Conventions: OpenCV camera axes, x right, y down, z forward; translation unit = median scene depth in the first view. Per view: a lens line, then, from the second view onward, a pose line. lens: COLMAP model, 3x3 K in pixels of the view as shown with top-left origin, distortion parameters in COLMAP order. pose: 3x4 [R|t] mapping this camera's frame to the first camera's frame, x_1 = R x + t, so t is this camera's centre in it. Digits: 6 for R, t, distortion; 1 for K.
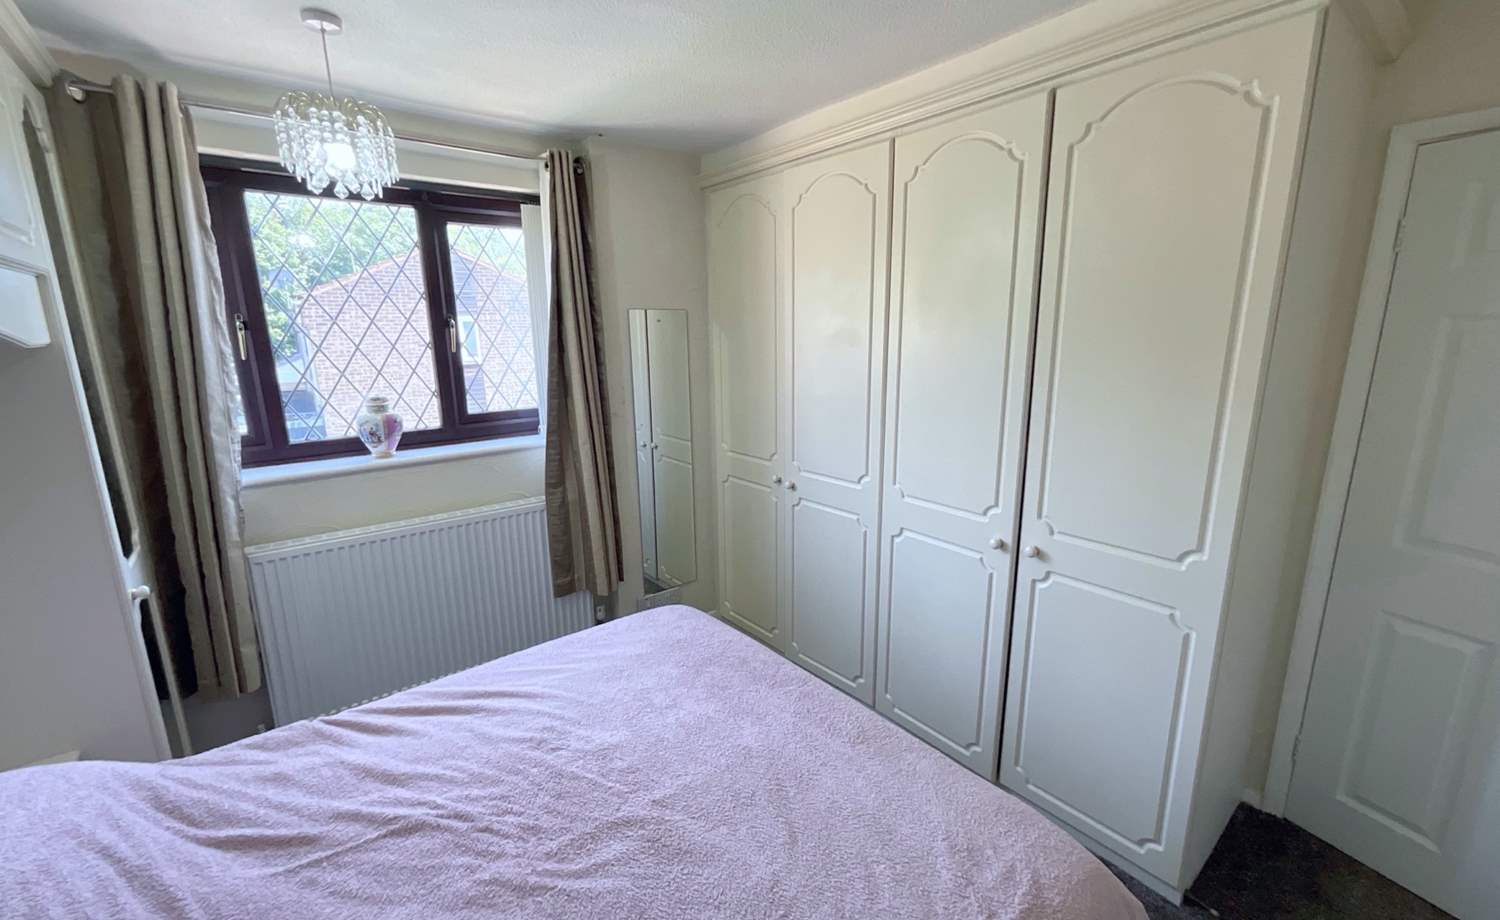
lens RADIAL K [[610.3, 0, 750.0], [0, 610.3, 460.0], [0, 0, 1]] dist [-0.003502, -0.000109]
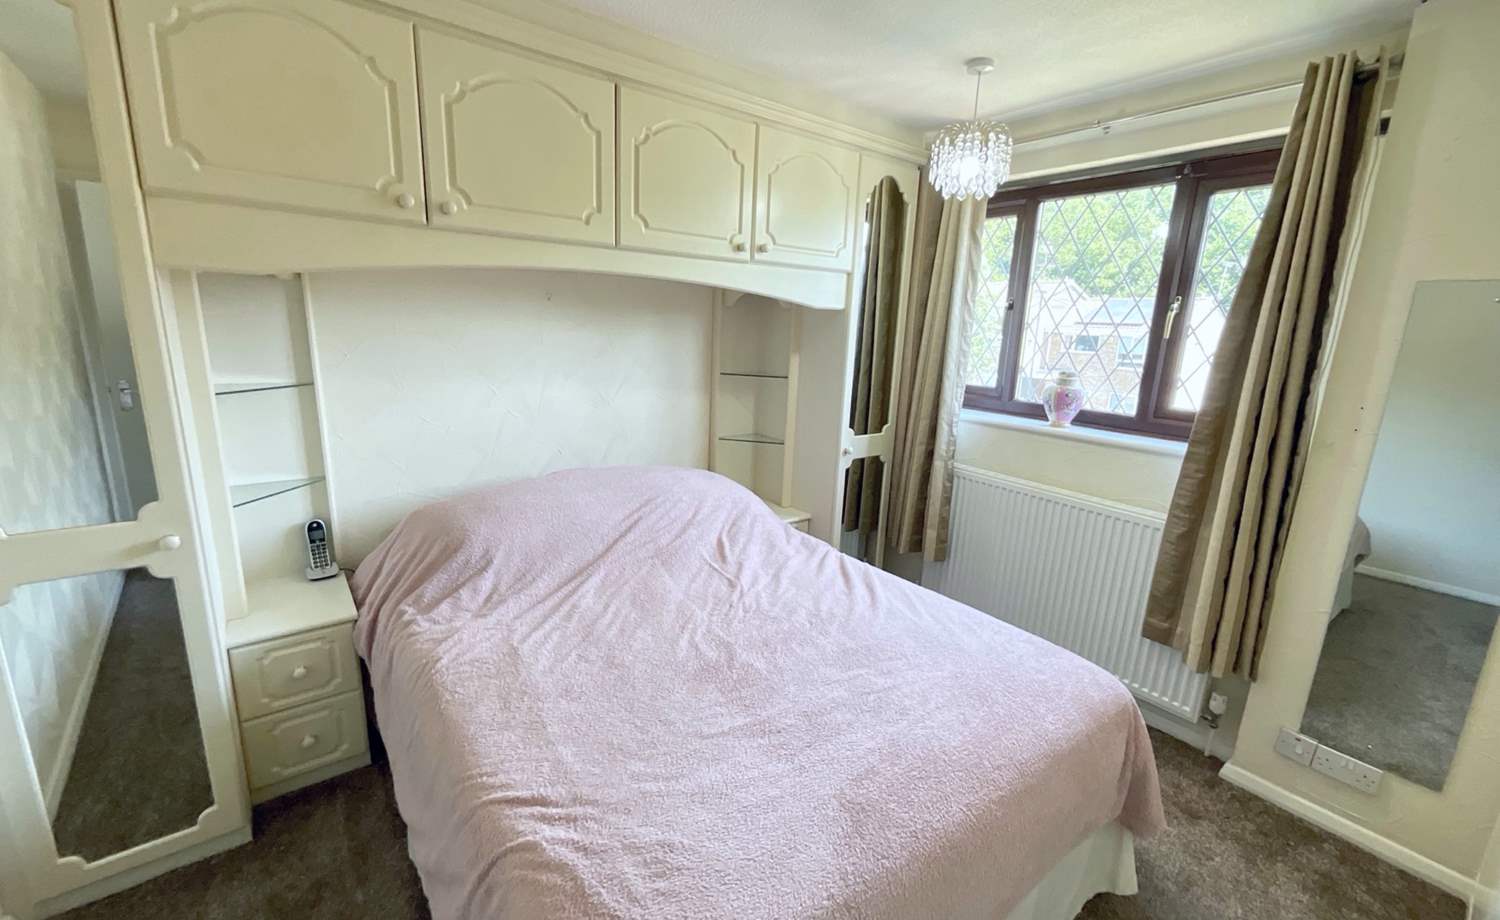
lens RADIAL K [[609.9, 0, 745.9], [0, 609.9, 463.8], [0, 0, 1]] dist [-0.000611, 0.000186]
pose [[-0.031123, 0.242189, -0.969730, 0.541001], [-0.248808, 0.937782, 0.242195, -0.074880], [0.968053, 0.248815, 0.031072, 0.470703]]
